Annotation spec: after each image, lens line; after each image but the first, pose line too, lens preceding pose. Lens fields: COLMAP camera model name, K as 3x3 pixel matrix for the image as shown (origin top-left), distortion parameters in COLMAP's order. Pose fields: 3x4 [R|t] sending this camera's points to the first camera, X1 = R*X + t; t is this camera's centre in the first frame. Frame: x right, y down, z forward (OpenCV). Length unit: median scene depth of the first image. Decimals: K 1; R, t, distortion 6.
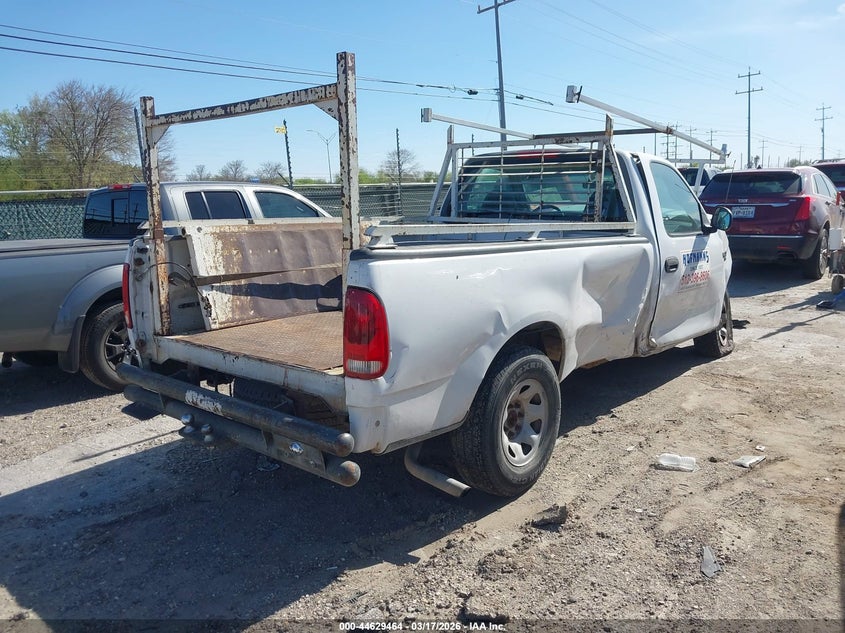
lens RADIAL K [[684.9, 0, 422.5], [0, 684.9, 316.5], [0, 0, 1]] dist [0.015881, 0.007386]
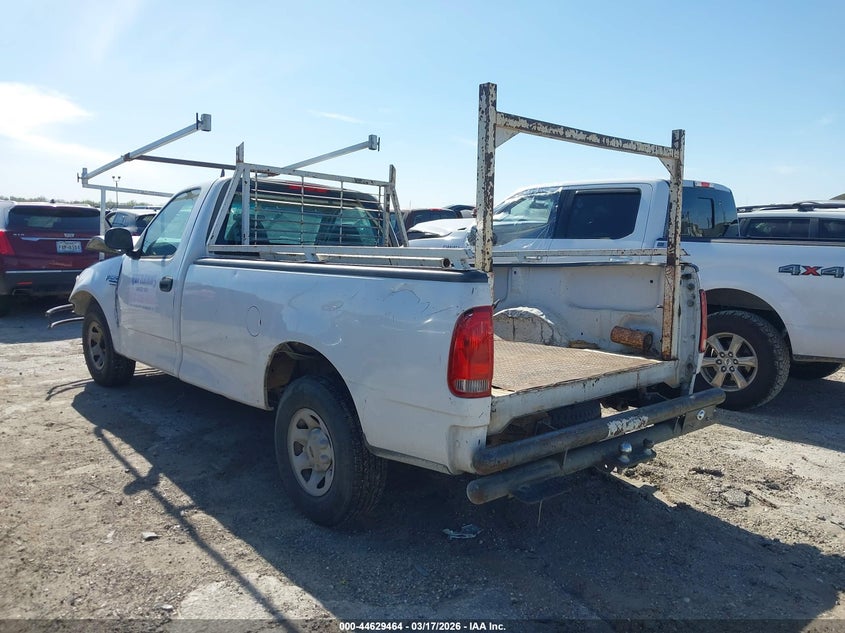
lens RADIAL K [[684.9, 0, 422.5], [0, 684.9, 316.5], [0, 0, 1]] dist [0.015881, 0.007386]
pose [[0.121336, -0.089796, 0.988542, -1.325198], [0.144349, 0.986909, 0.071930, -0.146784], [-0.982060, 0.133967, 0.132709, 1.128726]]
